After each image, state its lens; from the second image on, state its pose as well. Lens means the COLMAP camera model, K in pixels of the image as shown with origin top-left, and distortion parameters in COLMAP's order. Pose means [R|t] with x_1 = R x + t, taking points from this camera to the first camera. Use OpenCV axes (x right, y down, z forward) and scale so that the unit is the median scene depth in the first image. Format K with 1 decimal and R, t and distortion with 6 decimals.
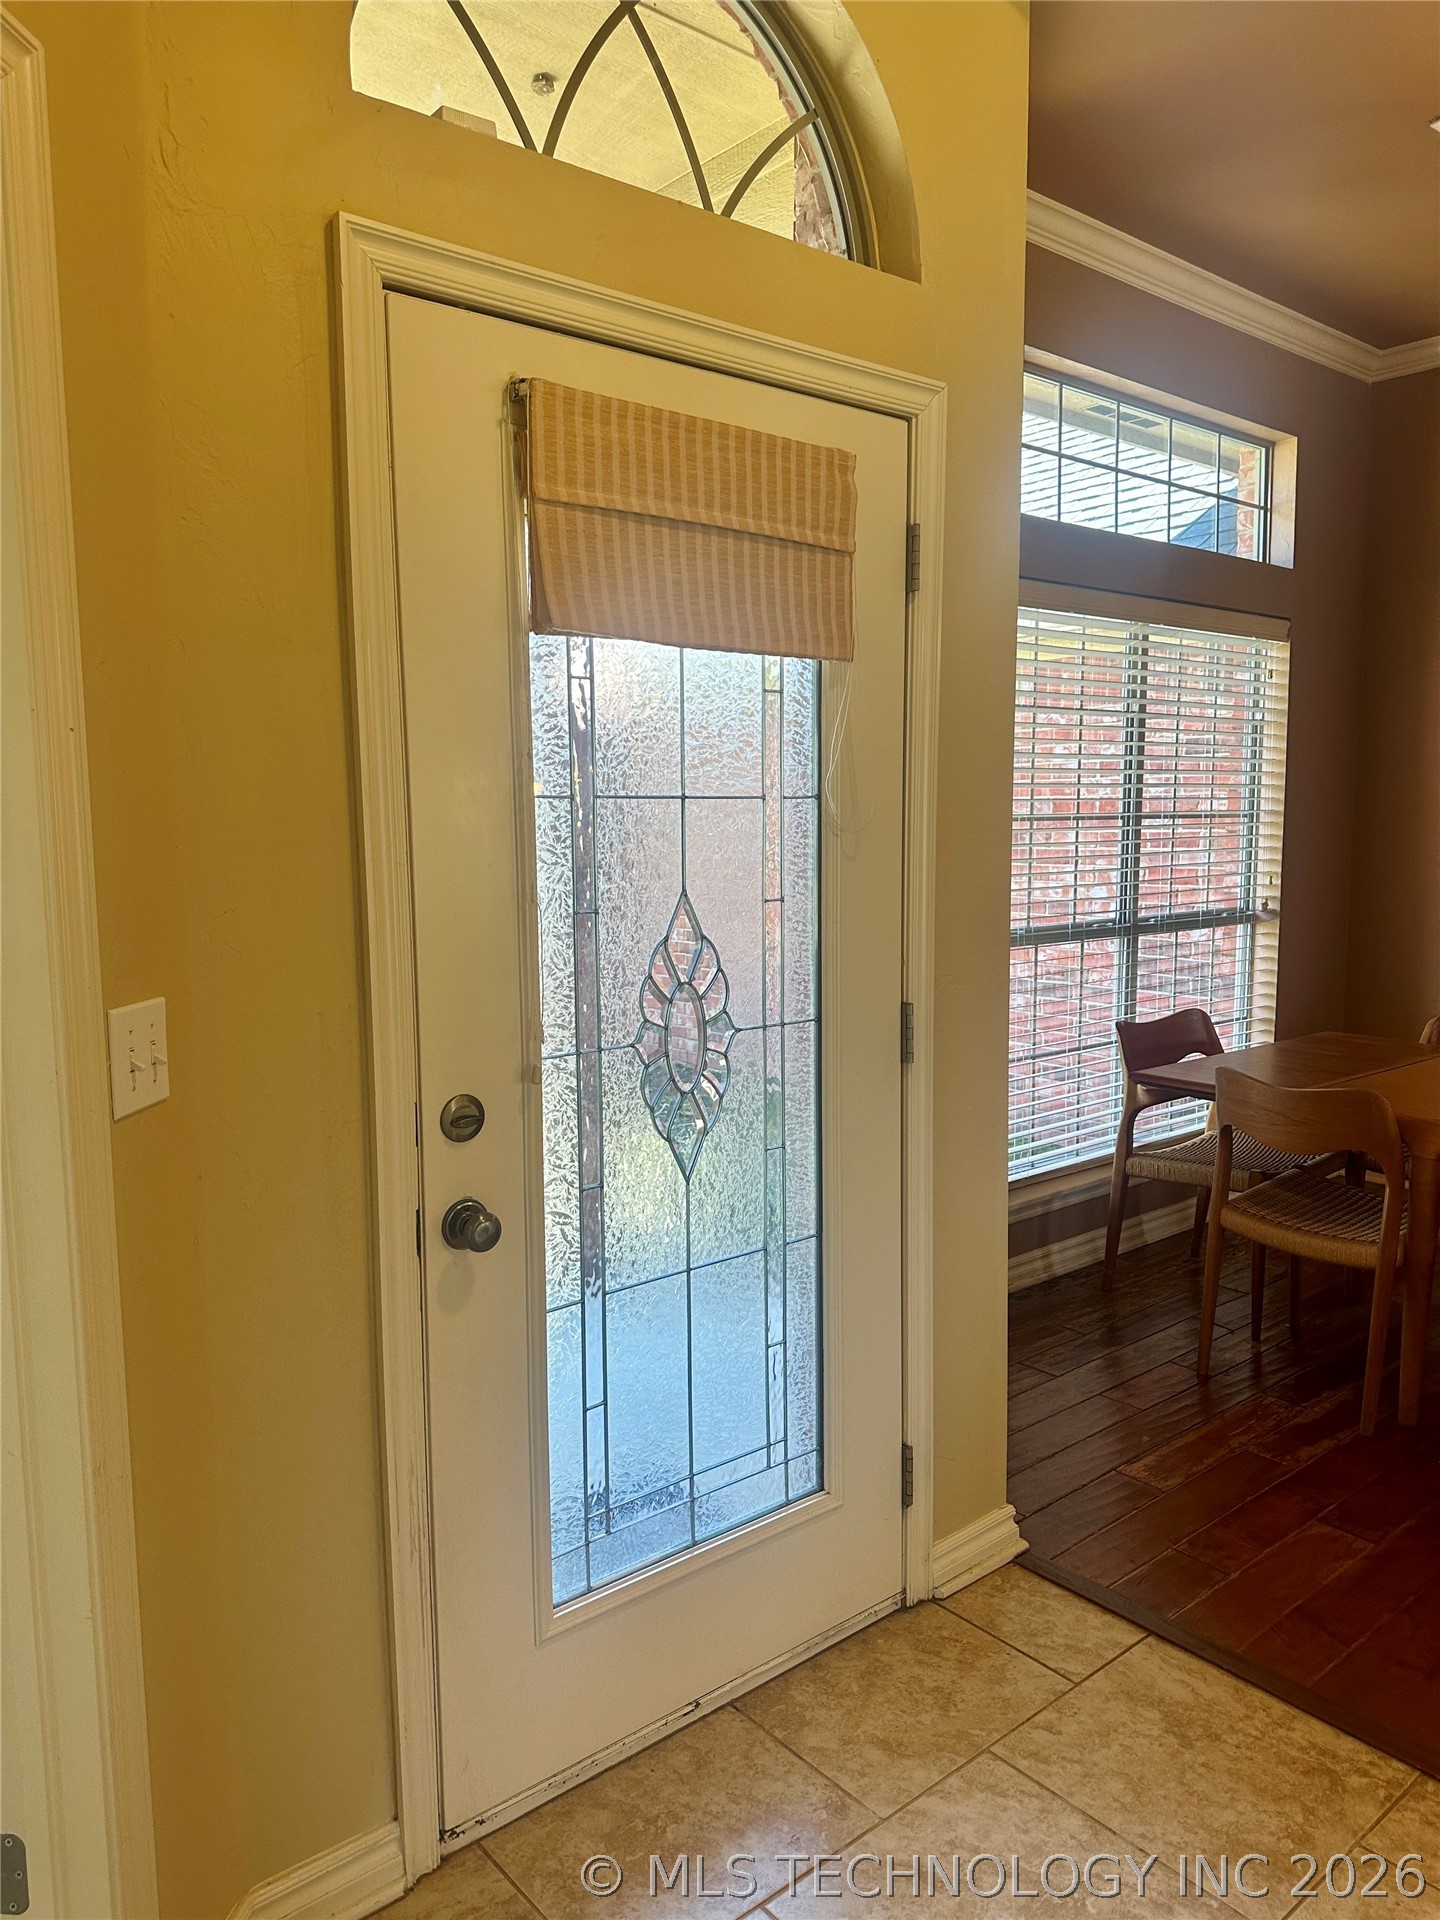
lens RADIAL K [[1374.2, 0, 719.7], [0, 1374.2, 996.2], [0, 0, 1]] dist [0.087253, -0.211843]
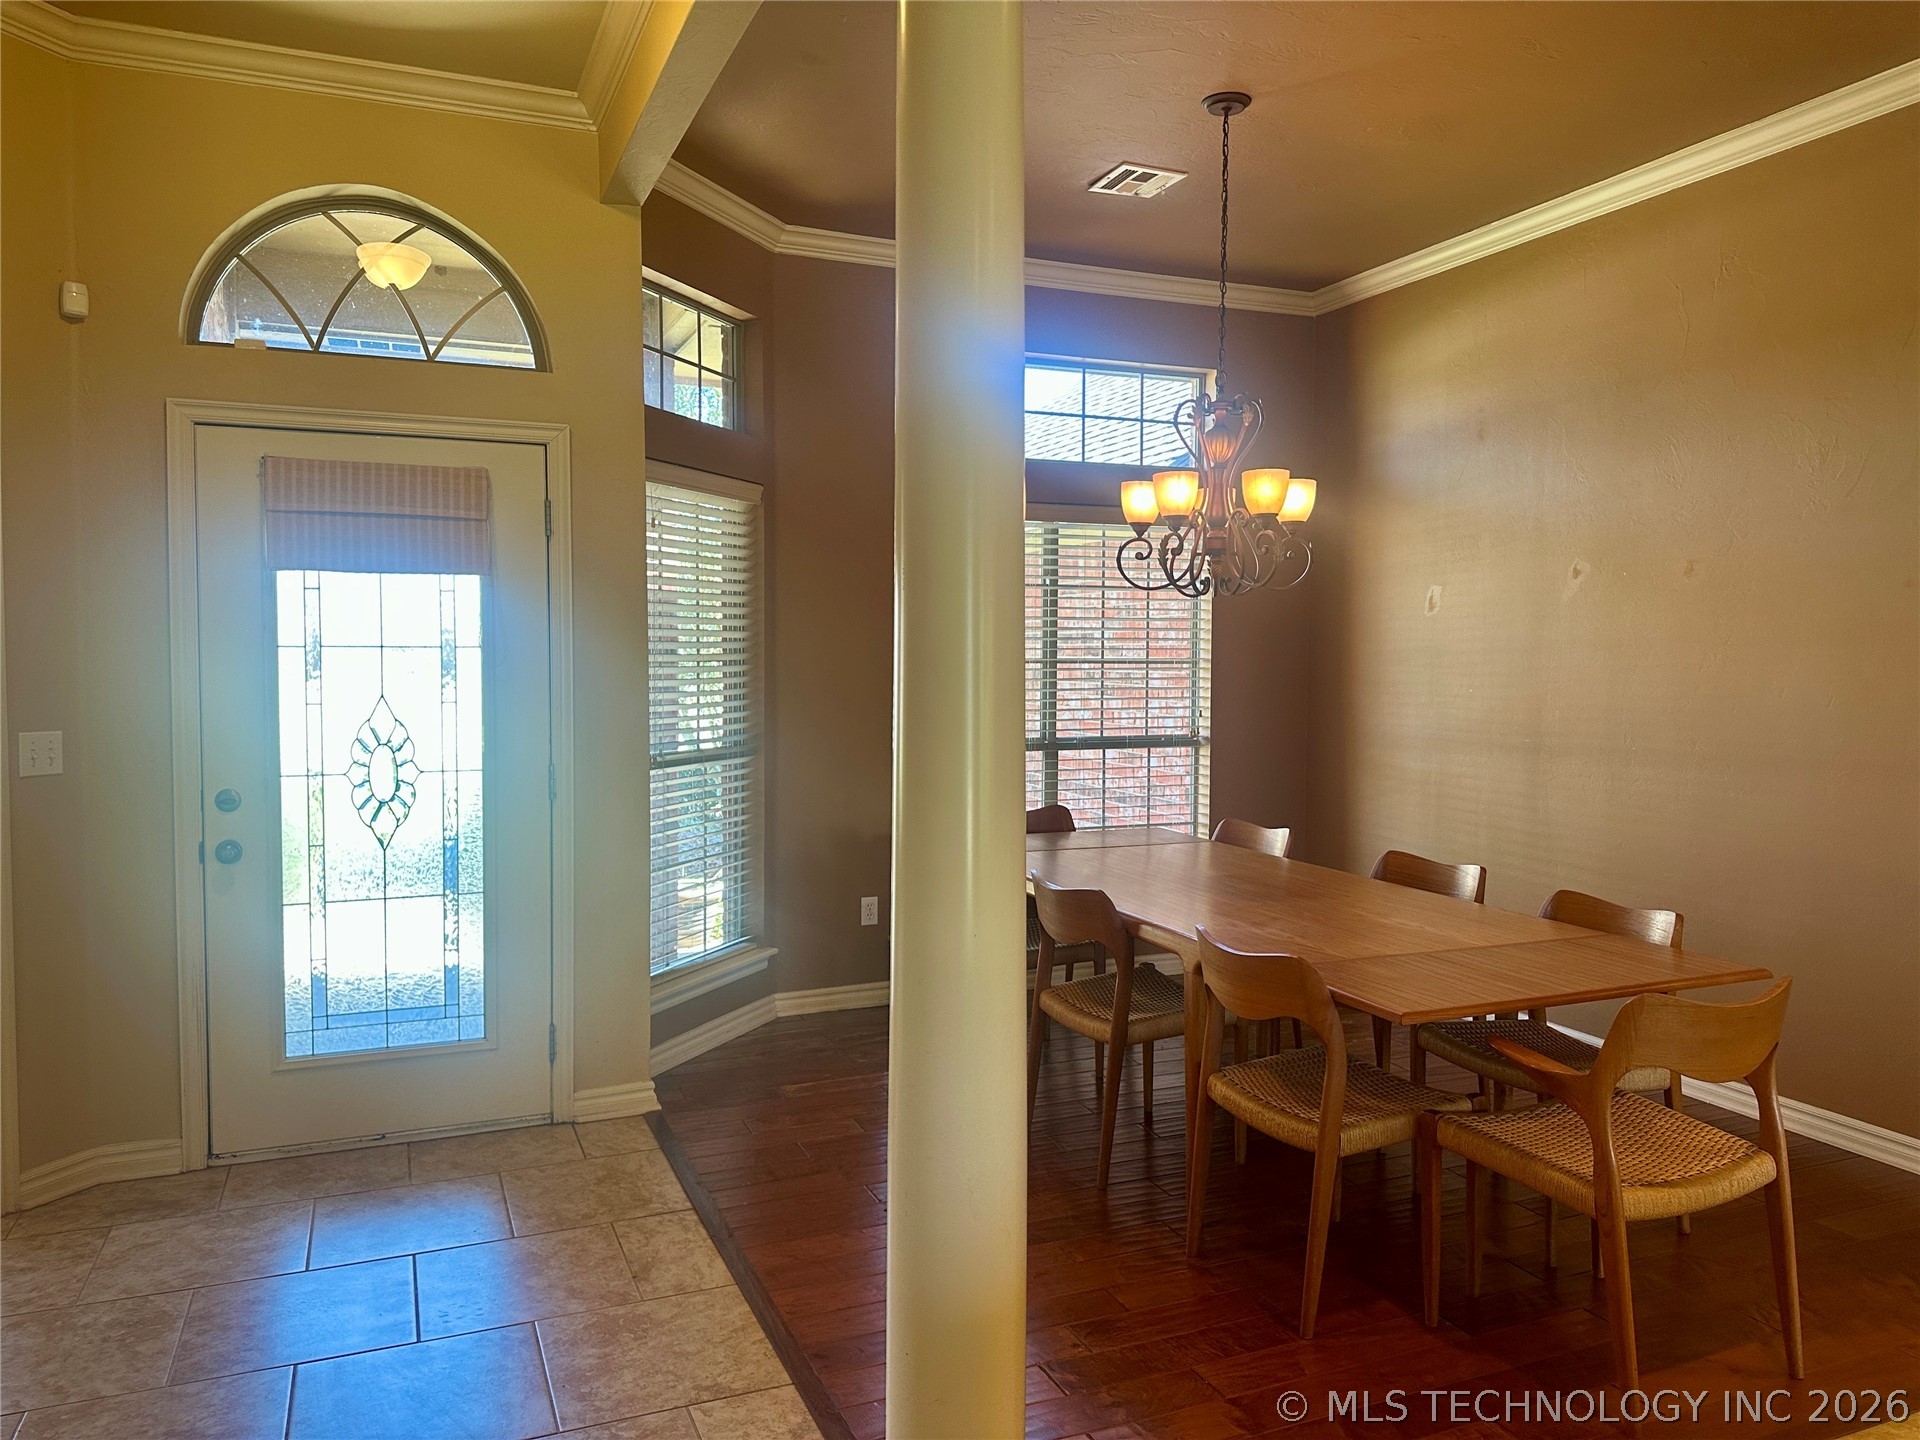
lens RADIAL K [[1374.2, 0, 993.6], [0, 1374.2, 716.7], [0, 0, 1]] dist [0.087253, -0.211843]
pose [[0.959591, 0.022938, -0.280461, 0.630238], [-0.047044, 0.995722, -0.079523, 0.032366], [0.277437, 0.089503, 0.956566, -0.289301]]
